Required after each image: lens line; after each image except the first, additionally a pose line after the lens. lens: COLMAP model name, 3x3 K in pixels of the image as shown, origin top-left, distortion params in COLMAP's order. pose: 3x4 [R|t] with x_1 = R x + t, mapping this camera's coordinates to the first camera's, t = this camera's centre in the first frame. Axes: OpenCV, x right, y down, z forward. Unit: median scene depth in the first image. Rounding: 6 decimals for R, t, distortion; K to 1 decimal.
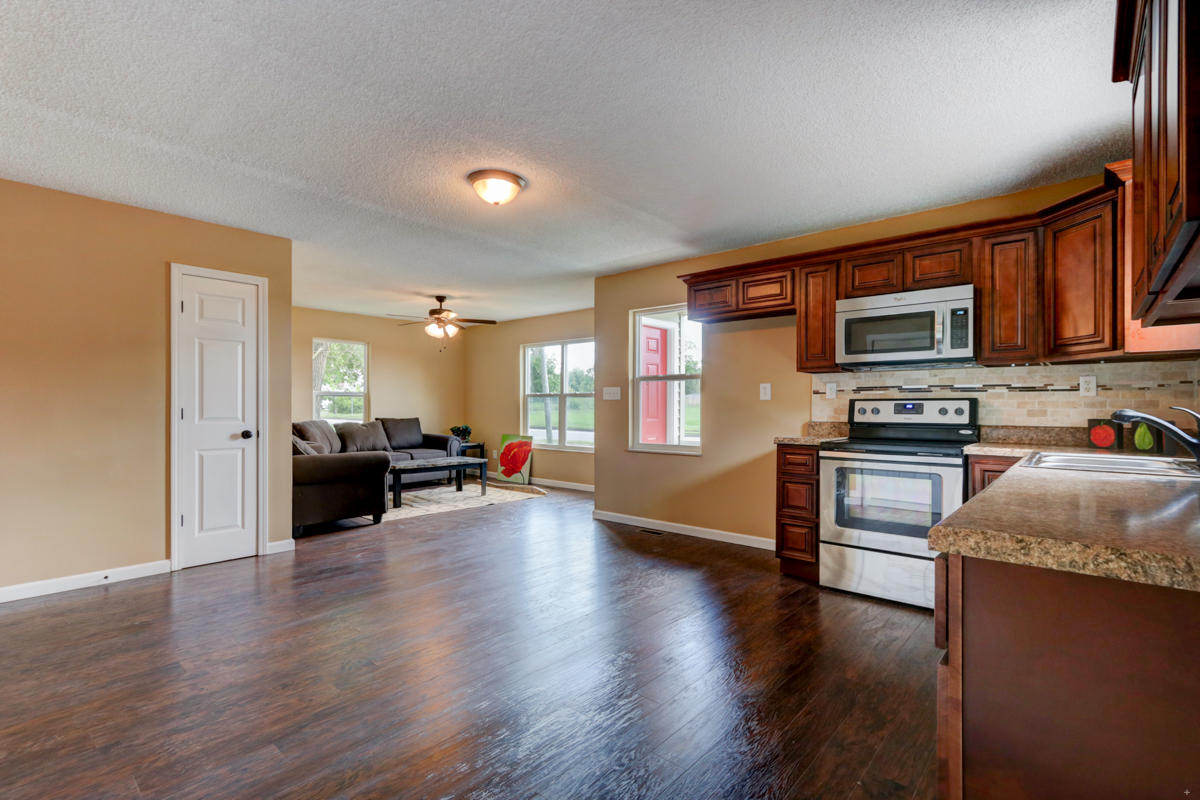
lens RADIAL K [[561.0, 0, 600.0], [0, 561.0, 400.0], [0, 0, 1]] dist [0.002089, 0.000306]
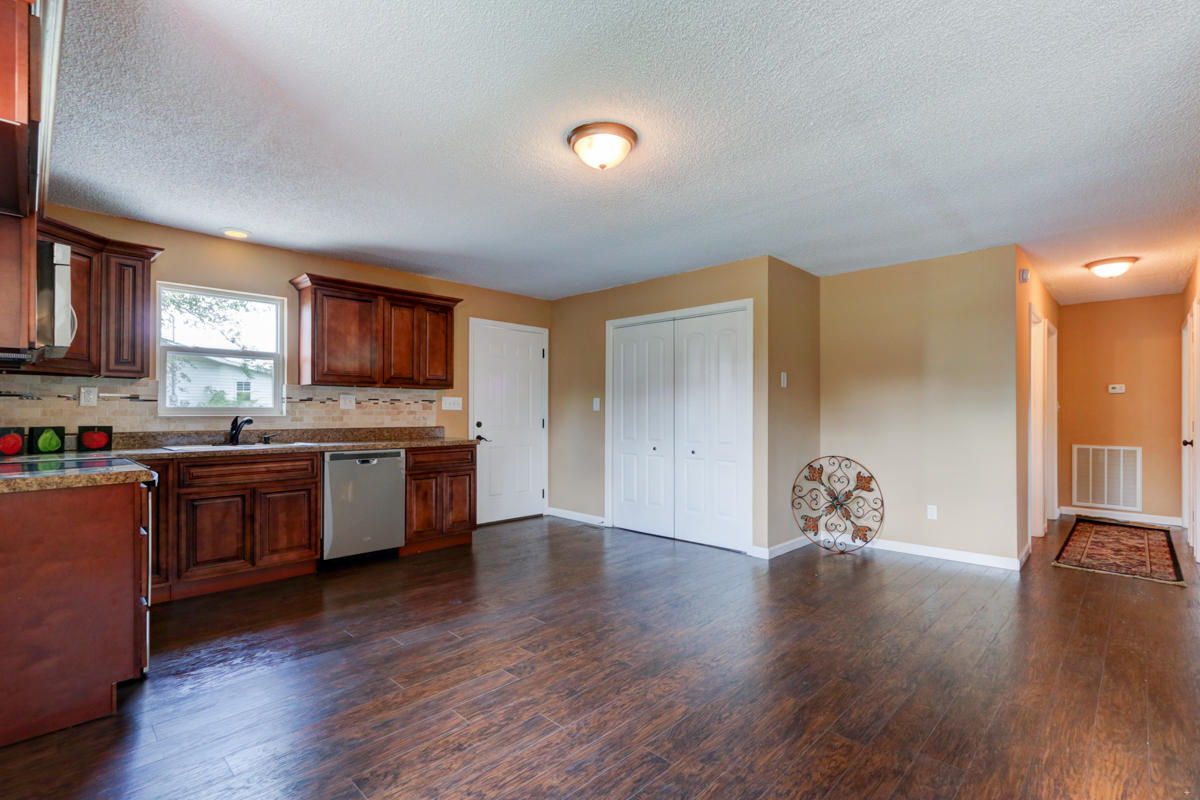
lens RADIAL K [[546.4, 0, 593.7], [0, 546.4, 409.1], [0, 0, 1]] dist [0.000763, -0.000087]
pose [[-0.998561, -0.003782, 0.053491, -0.175171], [-0.005018, 0.999723, -0.022994, 0.014650], [-0.053389, -0.023229, -0.998304, 1.356063]]
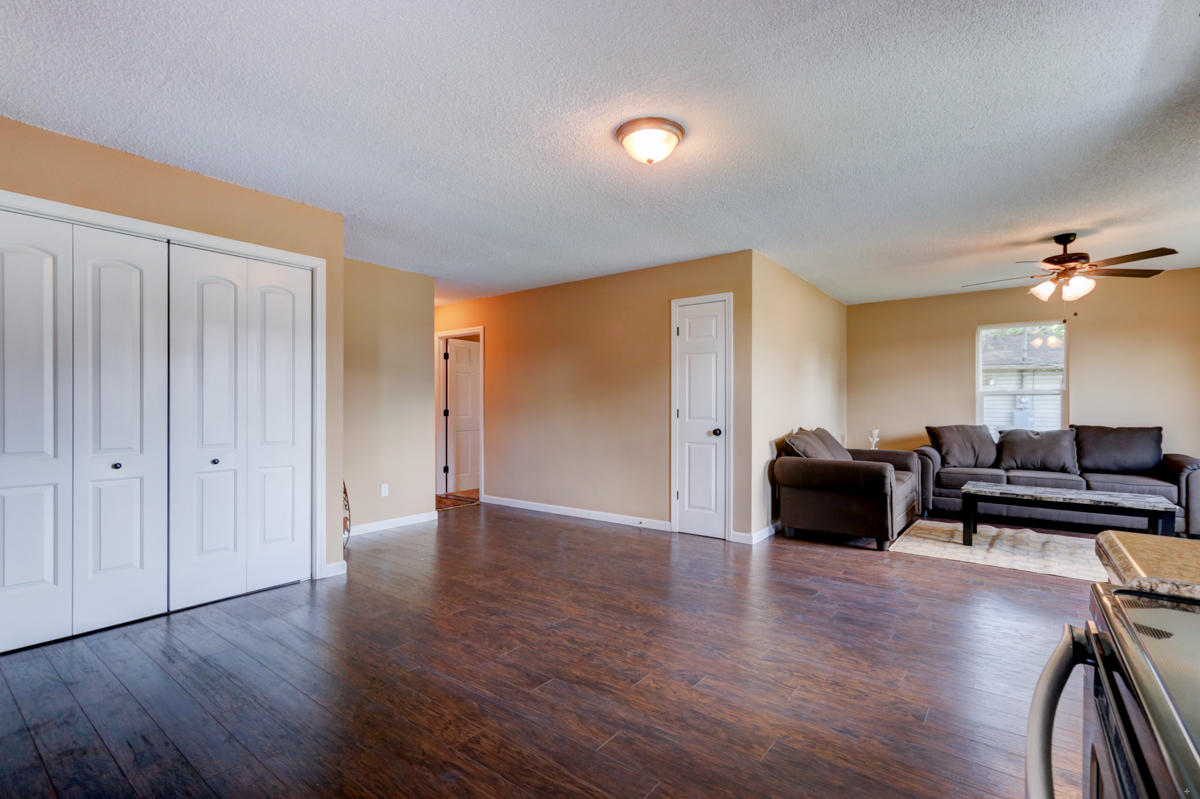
lens RADIAL K [[546.4, 0, 593.7], [0, 546.4, 408.6], [0, 0, 1]] dist [0.000763, -0.000087]
pose [[0.058306, 0.002426, -0.998296, 0.463766], [0.010360, 0.999942, 0.003035, 0.006619], [0.998245, -0.010519, 0.058277, 0.661547]]
